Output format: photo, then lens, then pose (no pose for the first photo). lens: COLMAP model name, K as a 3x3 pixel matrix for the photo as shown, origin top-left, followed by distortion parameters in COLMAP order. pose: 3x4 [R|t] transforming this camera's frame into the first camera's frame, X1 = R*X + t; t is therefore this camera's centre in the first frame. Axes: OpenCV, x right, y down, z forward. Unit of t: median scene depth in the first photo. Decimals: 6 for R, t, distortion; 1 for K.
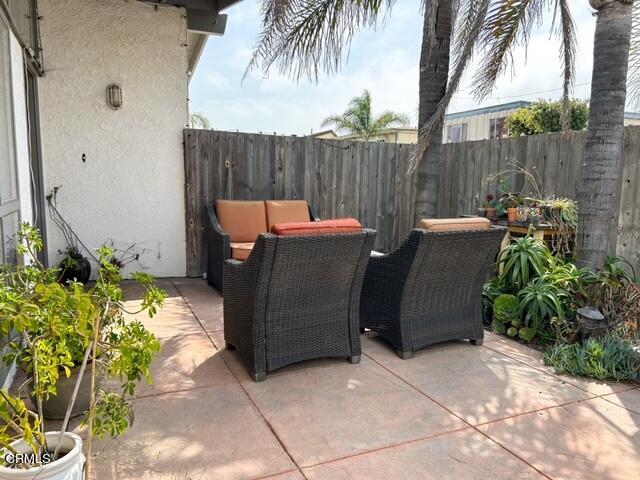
lens RADIAL K [[481.1, 0, 320.0], [0, 481.1, 240.0], [0, 0, 1]] dist [0.041306, -0.050912]
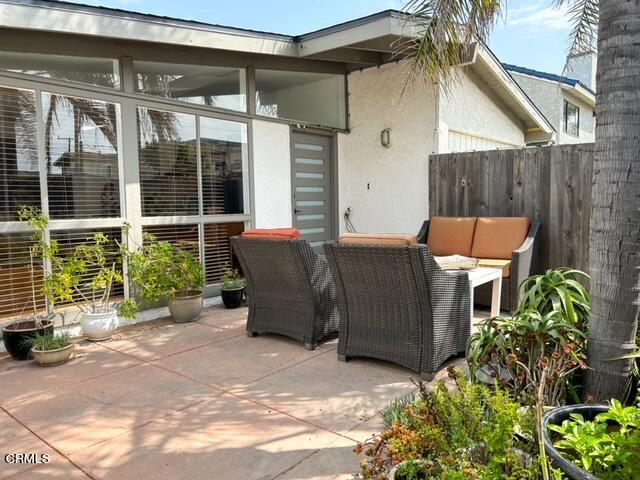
lens RADIAL K [[481.1, 0, 320.0], [0, 481.1, 240.0], [0, 0, 1]] dist [0.041306, -0.050912]
pose [[0.427653, 0.045610, -0.902792, 0.668115], [-0.080614, 0.996671, 0.012166, -0.020477], [0.900341, 0.067575, 0.429906, 0.279655]]
